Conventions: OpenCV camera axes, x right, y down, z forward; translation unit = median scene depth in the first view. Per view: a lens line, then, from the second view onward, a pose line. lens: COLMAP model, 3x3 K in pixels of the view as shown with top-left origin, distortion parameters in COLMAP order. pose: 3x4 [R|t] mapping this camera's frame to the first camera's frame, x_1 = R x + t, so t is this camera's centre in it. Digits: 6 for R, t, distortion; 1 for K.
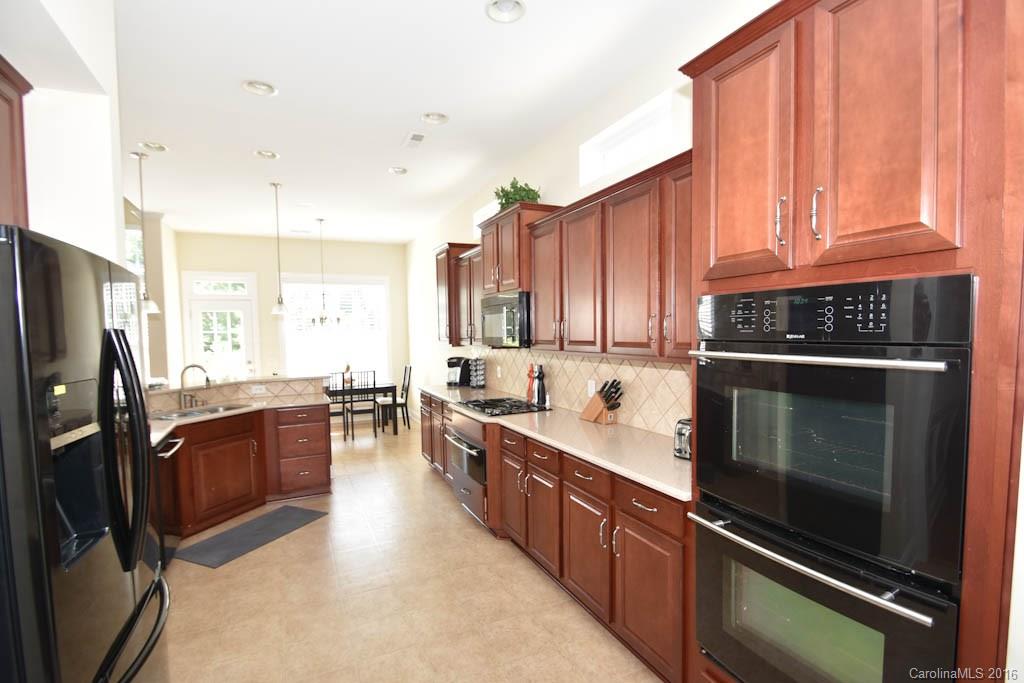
lens RADIAL K [[458.7, 0, 519.7], [0, 458.7, 355.8], [0, 0, 1]] dist [0.036626, -0.028376]
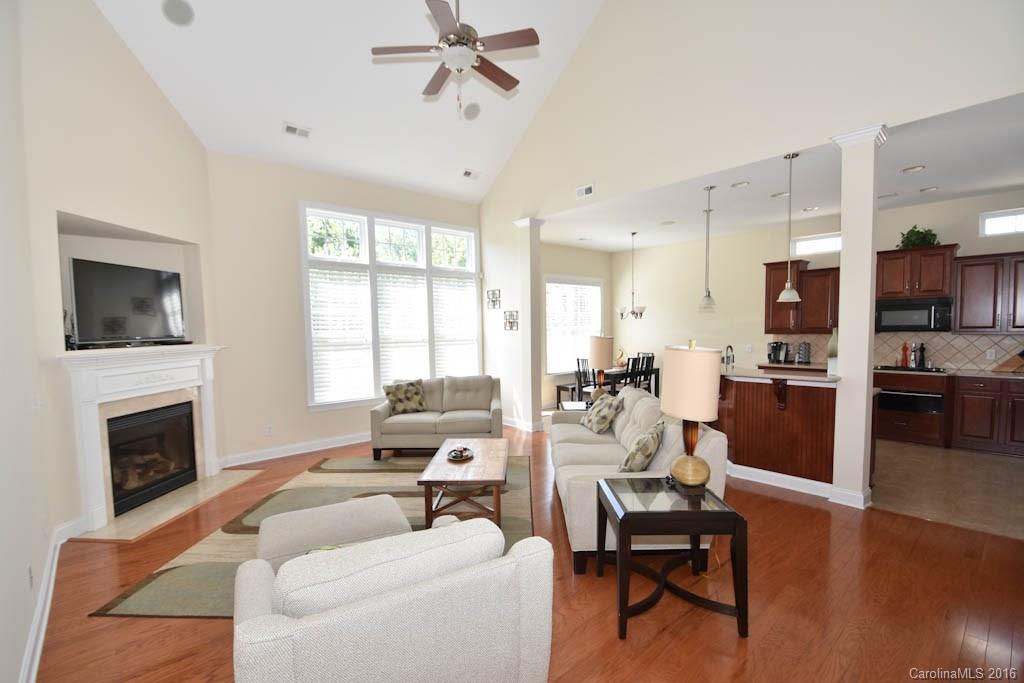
lens RADIAL K [[458.7, 0, 519.7], [0, 458.7, 355.8], [0, 0, 1]] dist [0.036626, -0.028376]
pose [[0.966578, -0.009697, 0.256187, -1.679130], [0.010773, 0.999938, -0.002794, 0.053208], [-0.256144, 0.005460, 0.966623, -0.193845]]
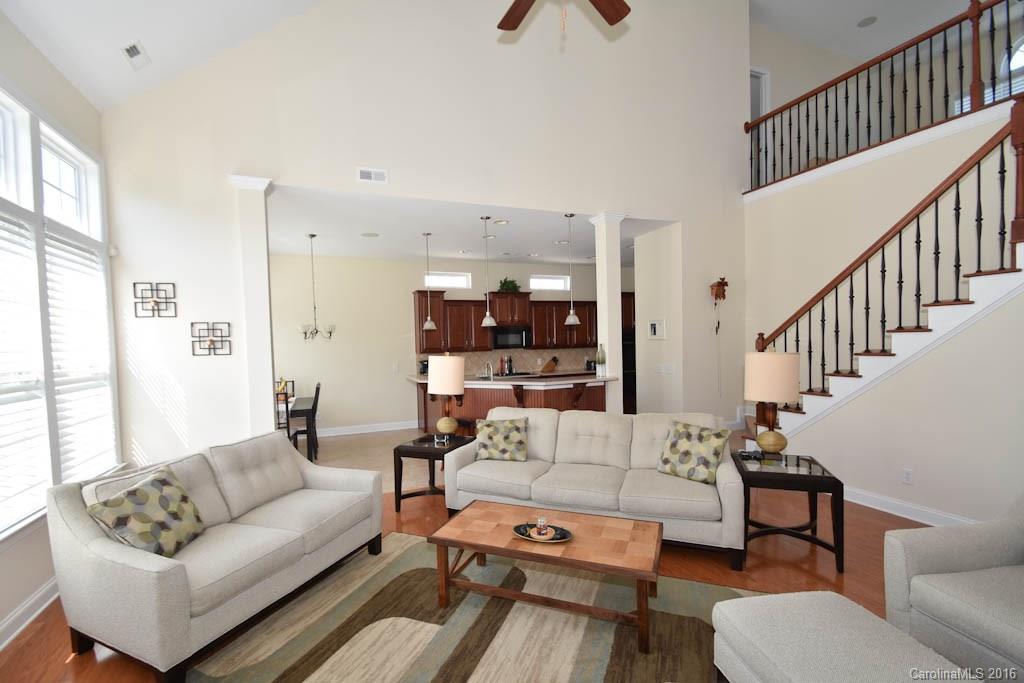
lens RADIAL K [[441.5, 0, 509.1], [0, 441.5, 359.5], [0, 0, 1]] dist [0.000450, -0.011630]
pose [[0.105011, -0.024027, 0.994181, -2.168777], [0.085273, 0.996244, 0.015069, 0.001728], [-0.990808, 0.083194, 0.106666, 0.745718]]
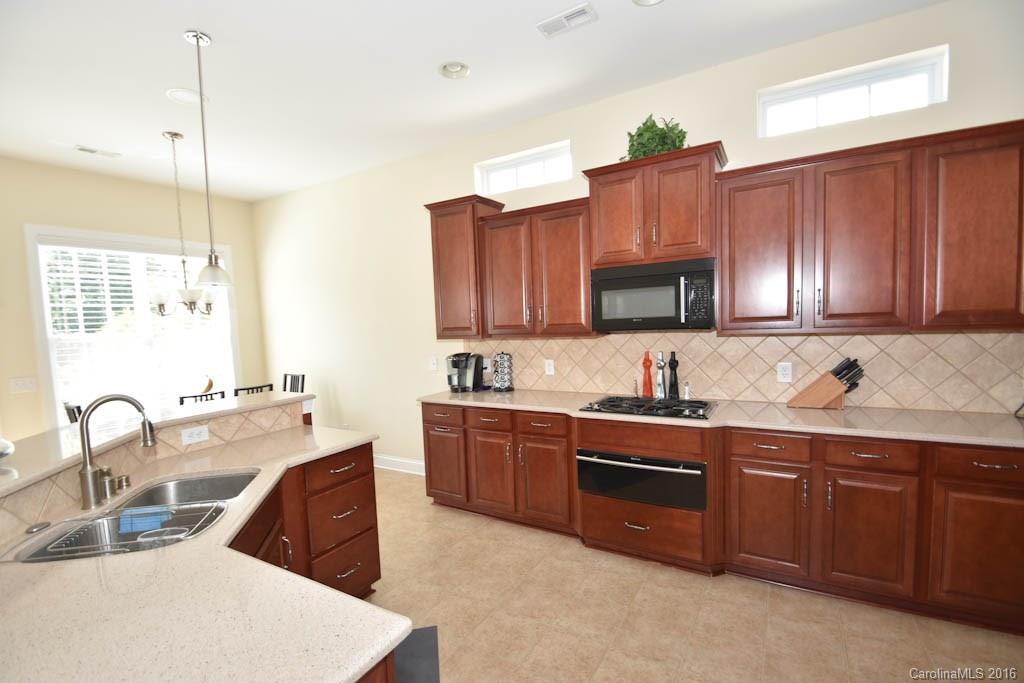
lens RADIAL K [[458.7, 0, 519.7], [0, 458.7, 355.8], [0, 0, 1]] dist [0.036626, -0.028376]
pose [[0.844670, -0.059994, 0.531914, -0.612776], [0.057893, 0.998109, 0.020642, -0.004594], [-0.532147, 0.013359, 0.846547, 0.436563]]
